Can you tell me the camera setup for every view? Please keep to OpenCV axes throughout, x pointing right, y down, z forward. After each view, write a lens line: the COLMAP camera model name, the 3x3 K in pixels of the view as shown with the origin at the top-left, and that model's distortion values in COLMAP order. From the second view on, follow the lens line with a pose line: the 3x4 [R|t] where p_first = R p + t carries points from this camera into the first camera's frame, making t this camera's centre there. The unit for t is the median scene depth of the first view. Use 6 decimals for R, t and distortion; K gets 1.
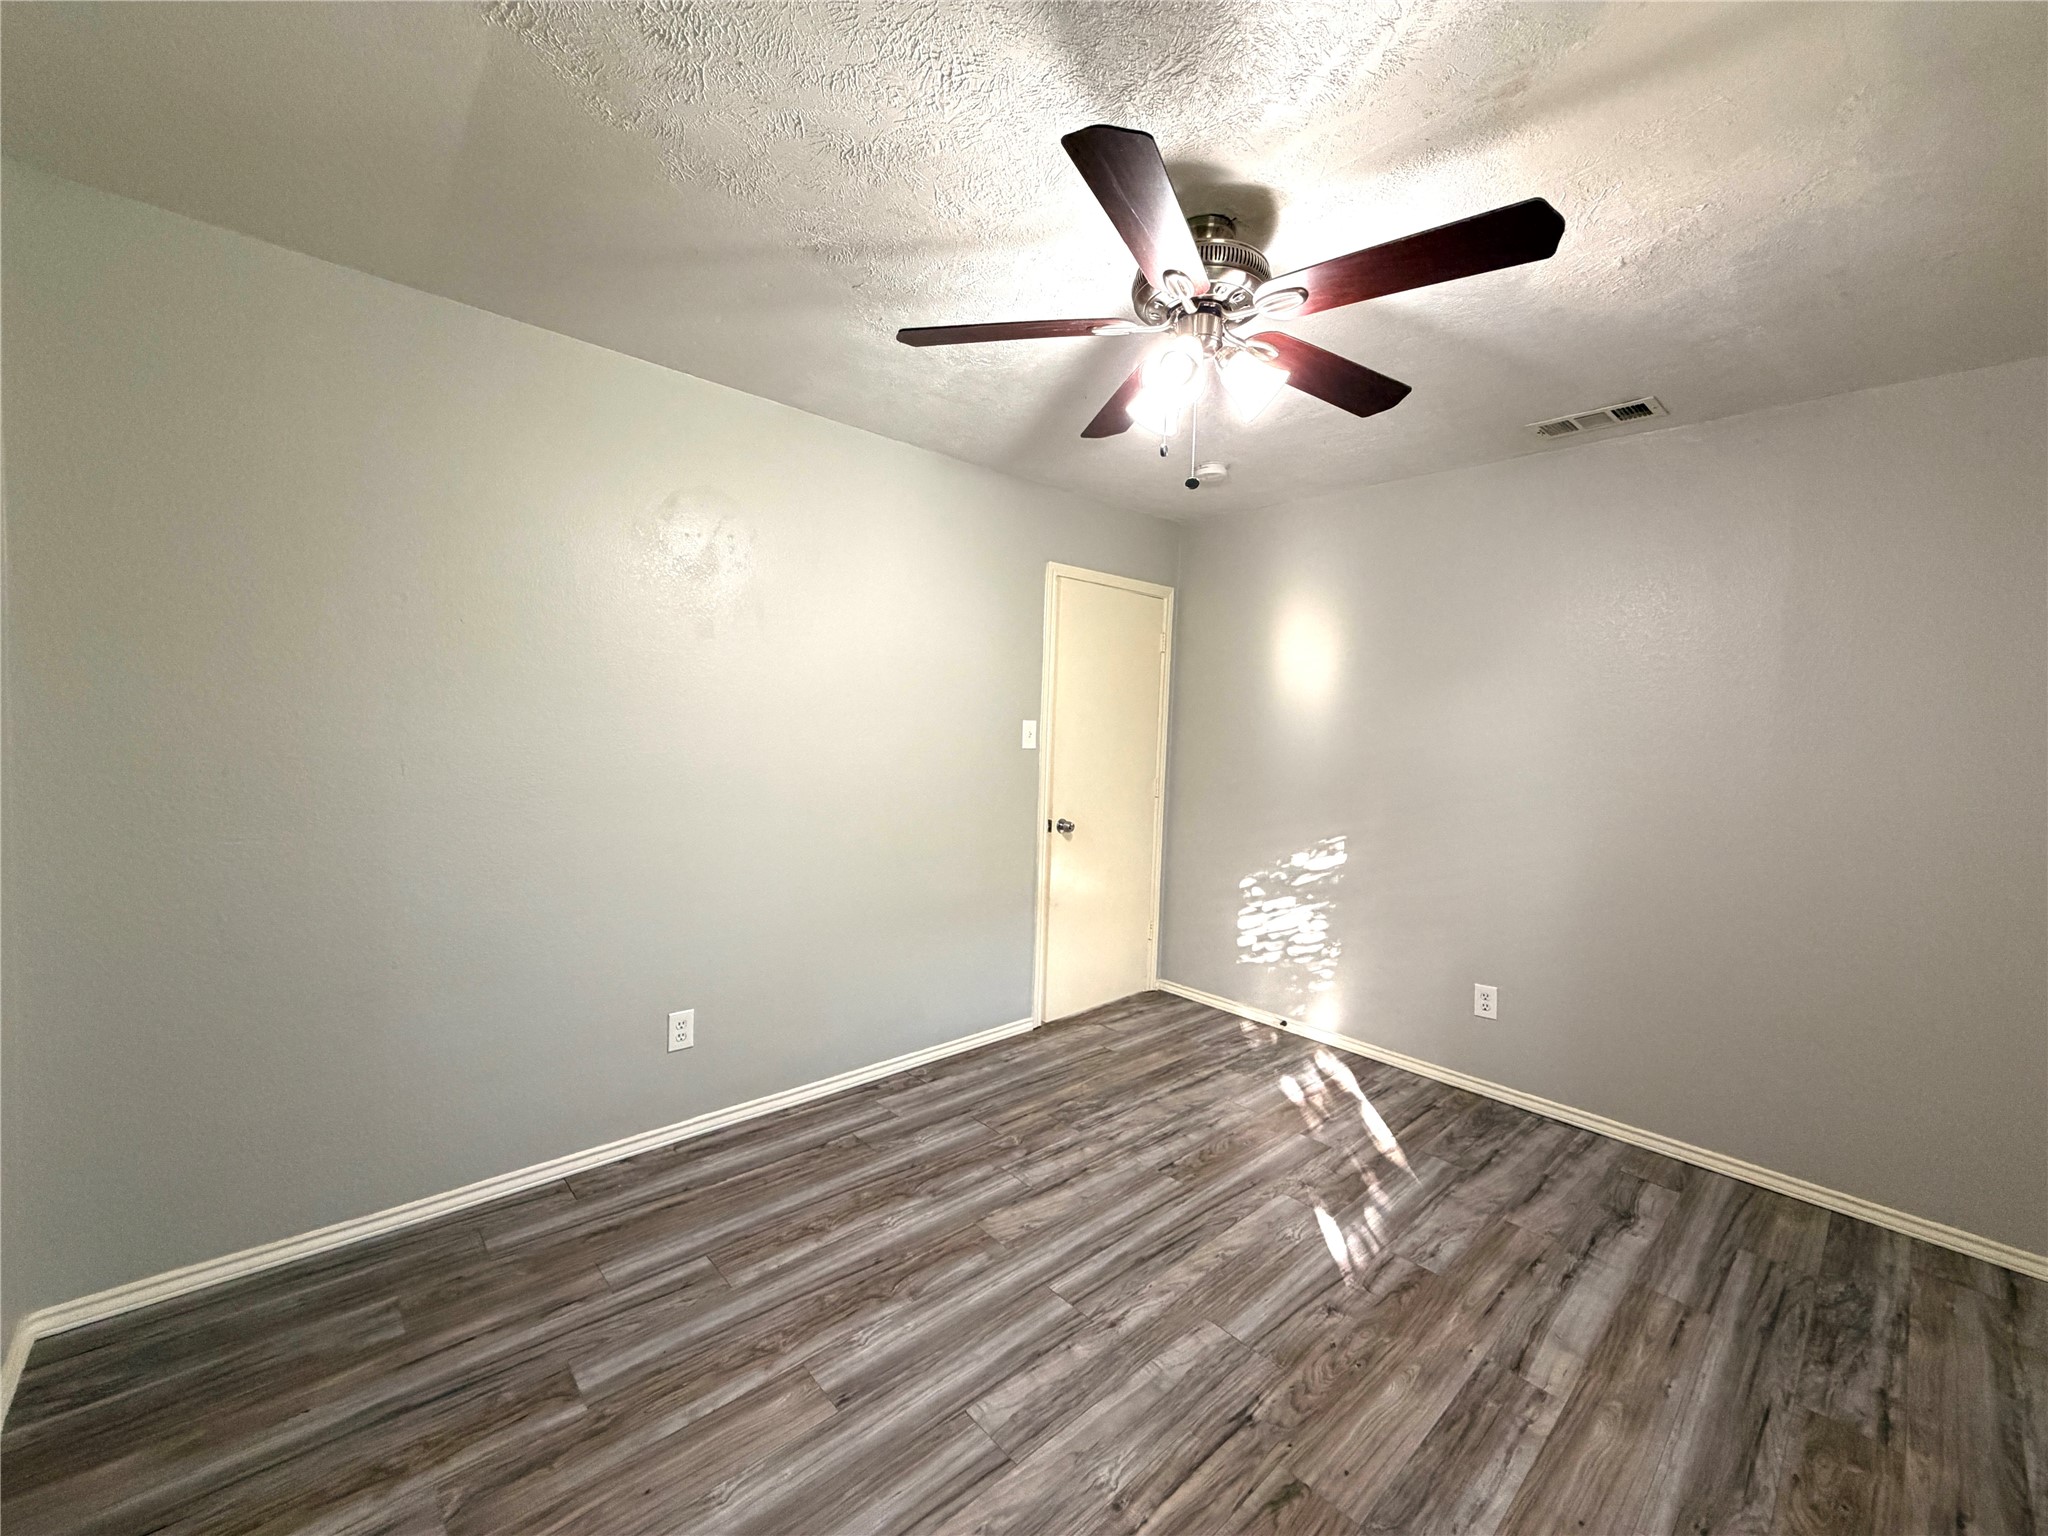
lens RADIAL K [[821.3, 0, 1017.9], [0, 821.3, 765.4], [0, 0, 1]] dist [0.001948, 0.000143]
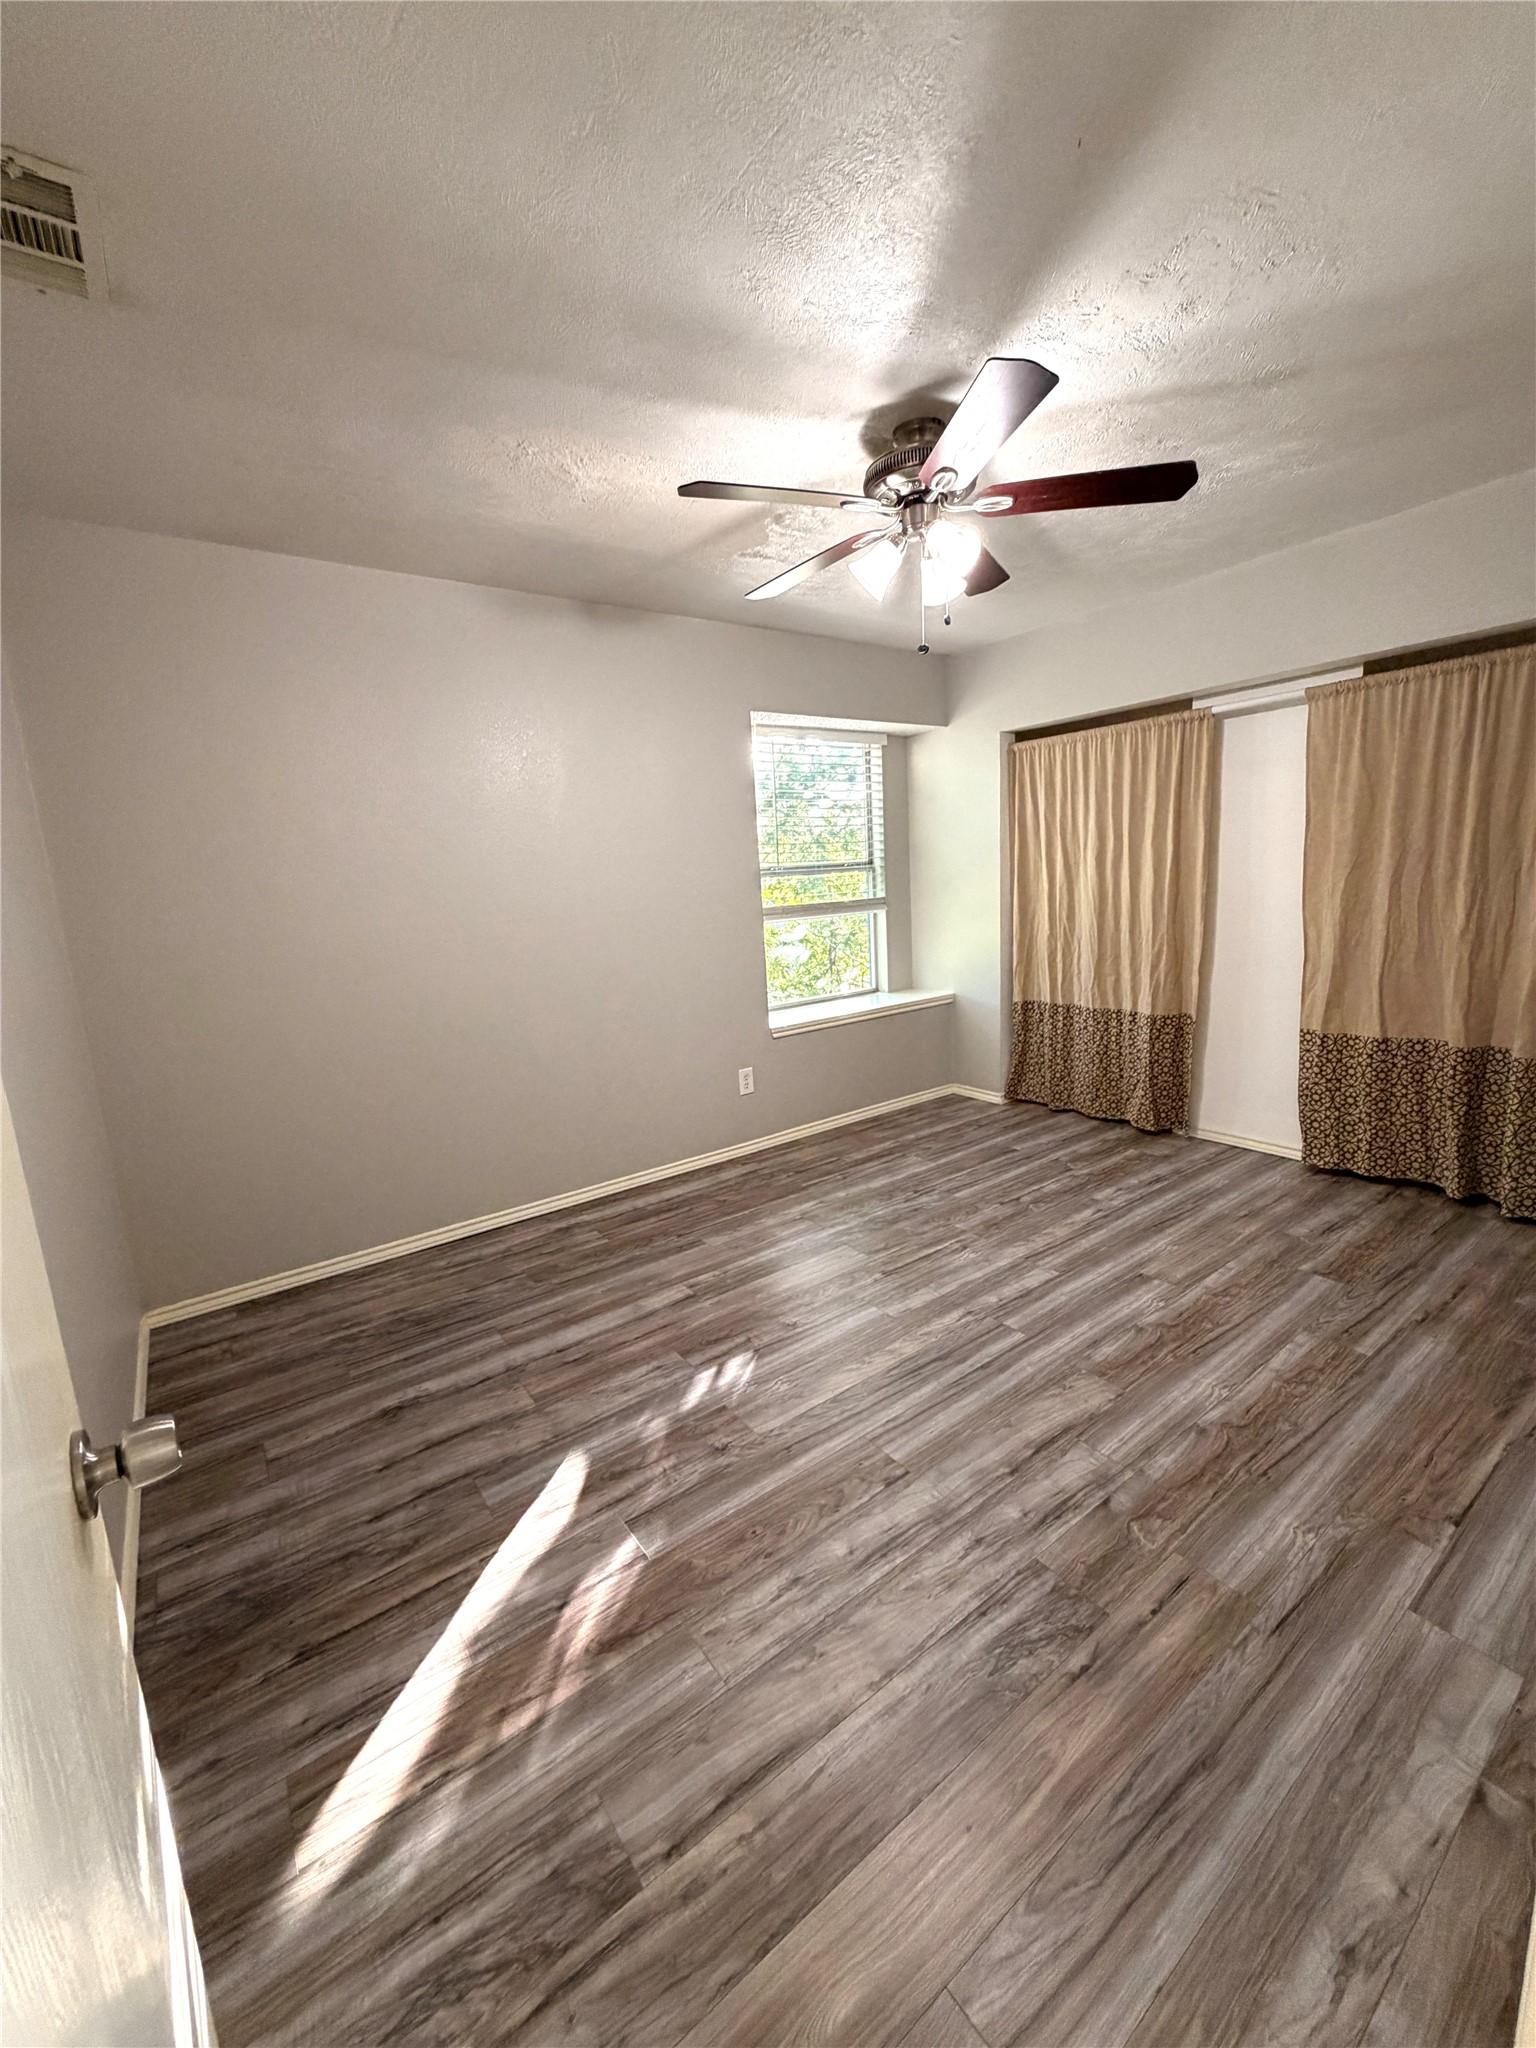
lens RADIAL K [[821.3, 0, 768.0], [0, 821.3, 1024.0], [0, 0, 1]] dist [0.001948, 0.000143]
pose [[-0.994246, 0.001875, 0.107104, 0.252322], [0.026827, 0.972343, 0.232012, -0.070194], [-0.103707, 0.233551, -0.966798, 1.887631]]
